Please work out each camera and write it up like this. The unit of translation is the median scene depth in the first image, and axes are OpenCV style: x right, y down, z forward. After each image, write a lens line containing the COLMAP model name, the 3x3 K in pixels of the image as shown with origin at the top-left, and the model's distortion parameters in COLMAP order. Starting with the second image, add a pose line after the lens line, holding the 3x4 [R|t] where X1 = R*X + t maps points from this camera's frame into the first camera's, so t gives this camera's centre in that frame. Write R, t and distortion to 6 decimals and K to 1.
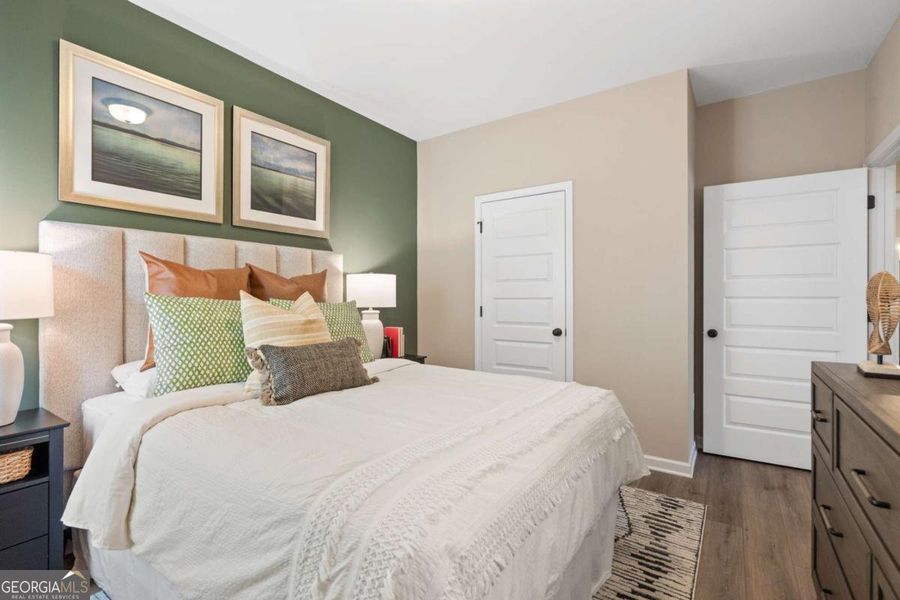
lens RADIAL K [[410.8, 0, 448.9], [0, 410.8, 295.7], [0, 0, 1]] dist [0.001498, 0.000279]
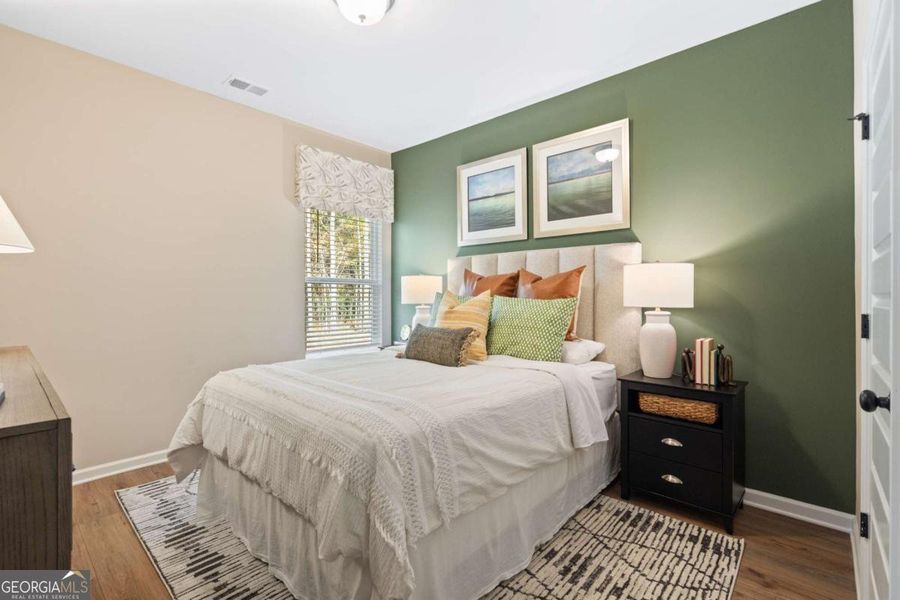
lens RADIAL K [[410.8, 0, 450.6], [0, 410.8, 300.0], [0, 0, 1]] dist [0.001498, 0.000279]
pose [[-0.114619, 0.000729, -0.993409, 0.702362], [-0.000679, 0.999999, 0.000812, 0.016430], [0.993409, 0.000768, -0.114618, 0.808097]]
